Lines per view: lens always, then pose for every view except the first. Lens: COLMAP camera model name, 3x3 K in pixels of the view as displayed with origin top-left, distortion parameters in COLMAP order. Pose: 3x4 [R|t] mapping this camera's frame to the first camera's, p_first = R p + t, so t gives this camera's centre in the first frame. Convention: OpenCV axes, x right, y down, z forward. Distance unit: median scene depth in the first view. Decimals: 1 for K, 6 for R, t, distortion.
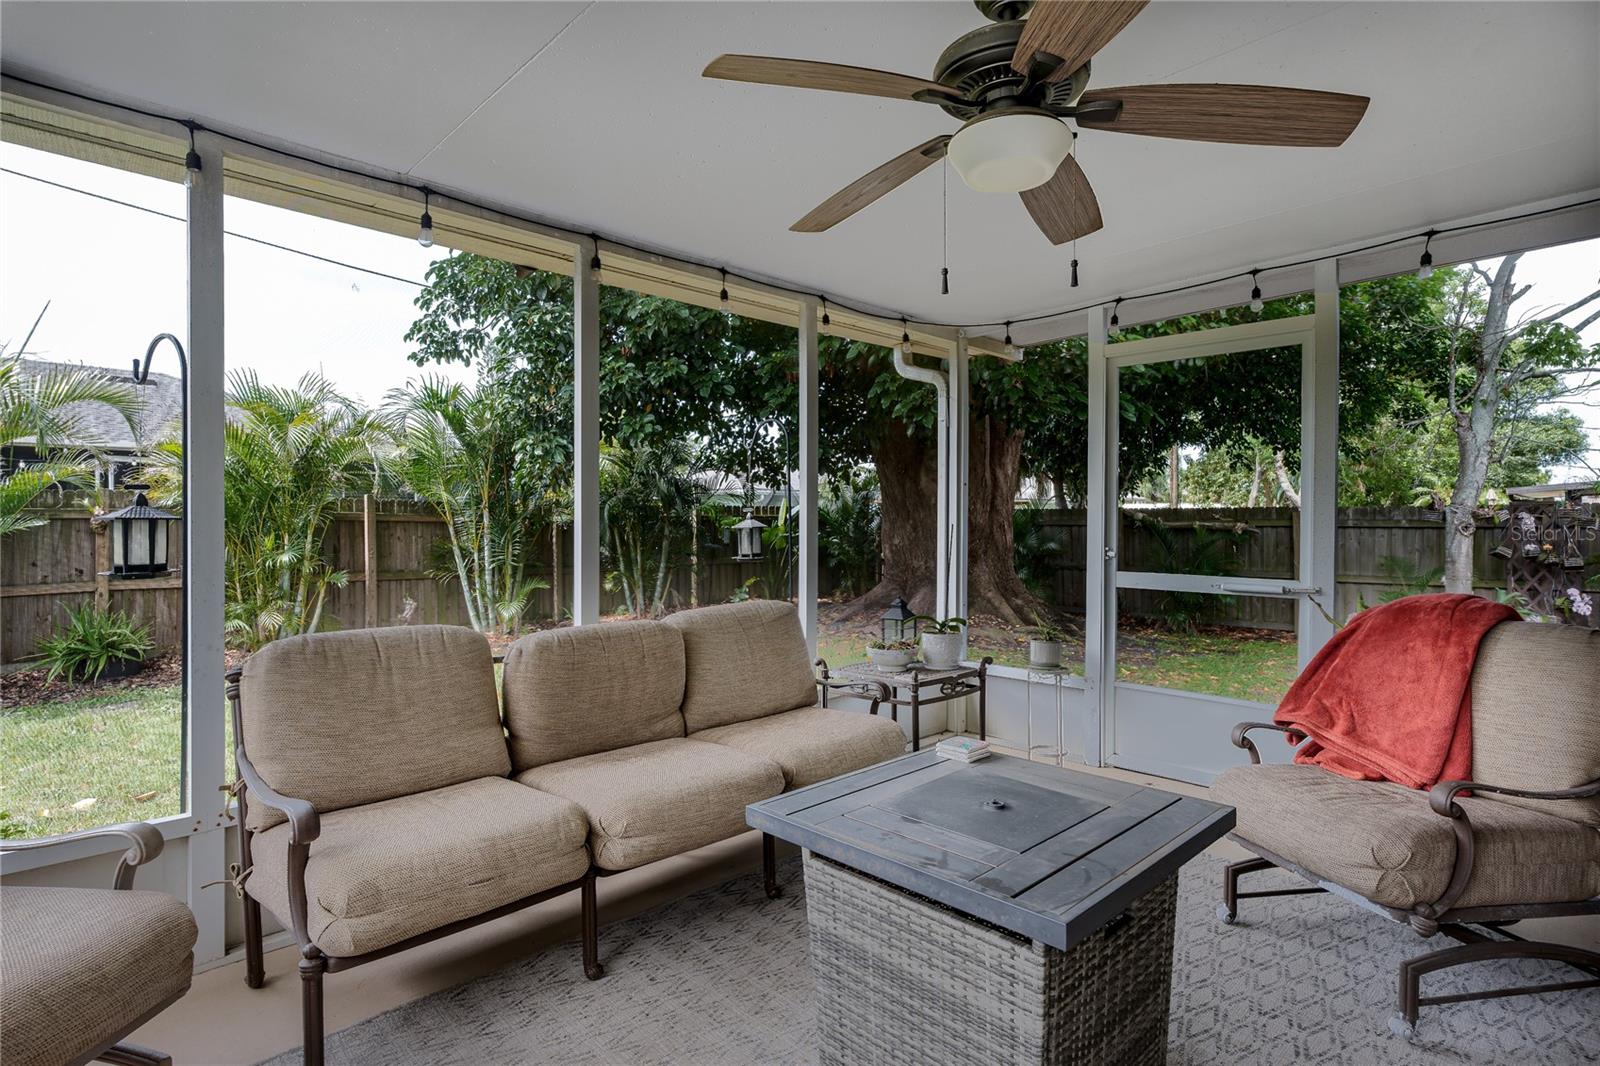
lens RADIAL K [[821.7, 0, 834.6], [0, 821.7, 534.5], [0, 0, 1]] dist [-0.001059, -0.000422]
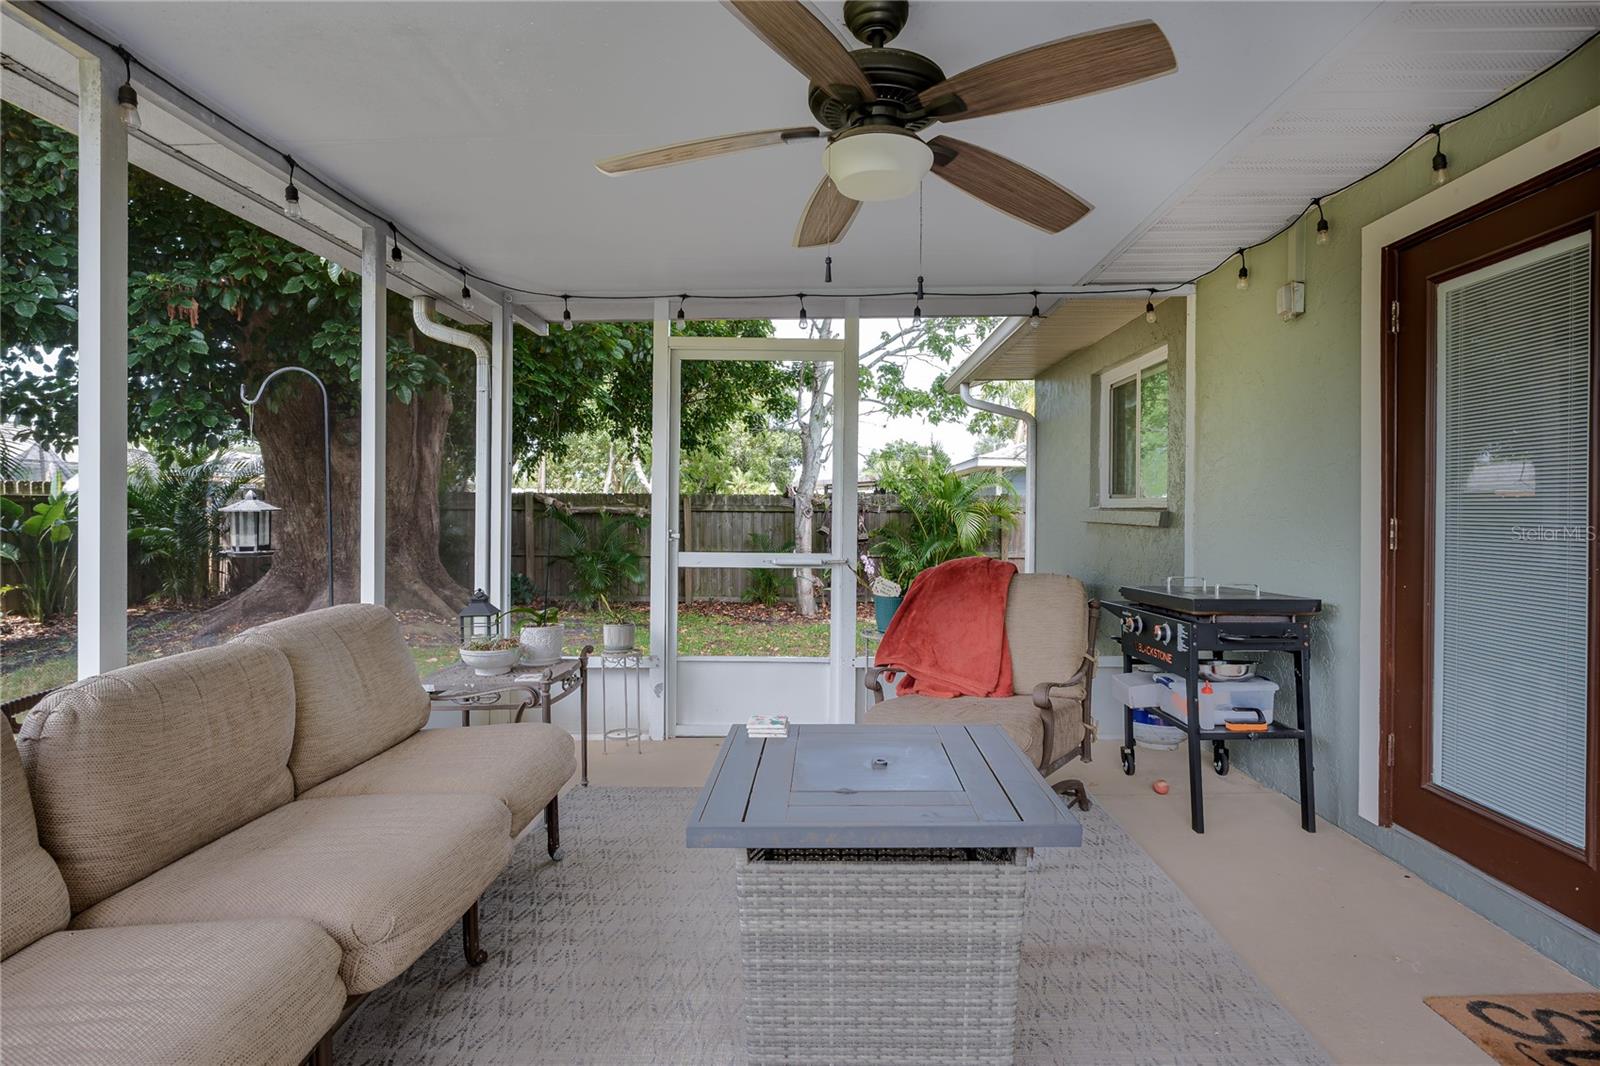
lens RADIAL K [[821.7, 0, 807.9], [0, 821.7, 523.2], [0, 0, 1]] dist [-0.001059, -0.000422]
pose [[0.706771, -0.010146, 0.707370, -0.273840], [0.007117, 0.999949, 0.007231, 0.001262], [-0.707407, -0.000076, 0.706807, 0.127259]]
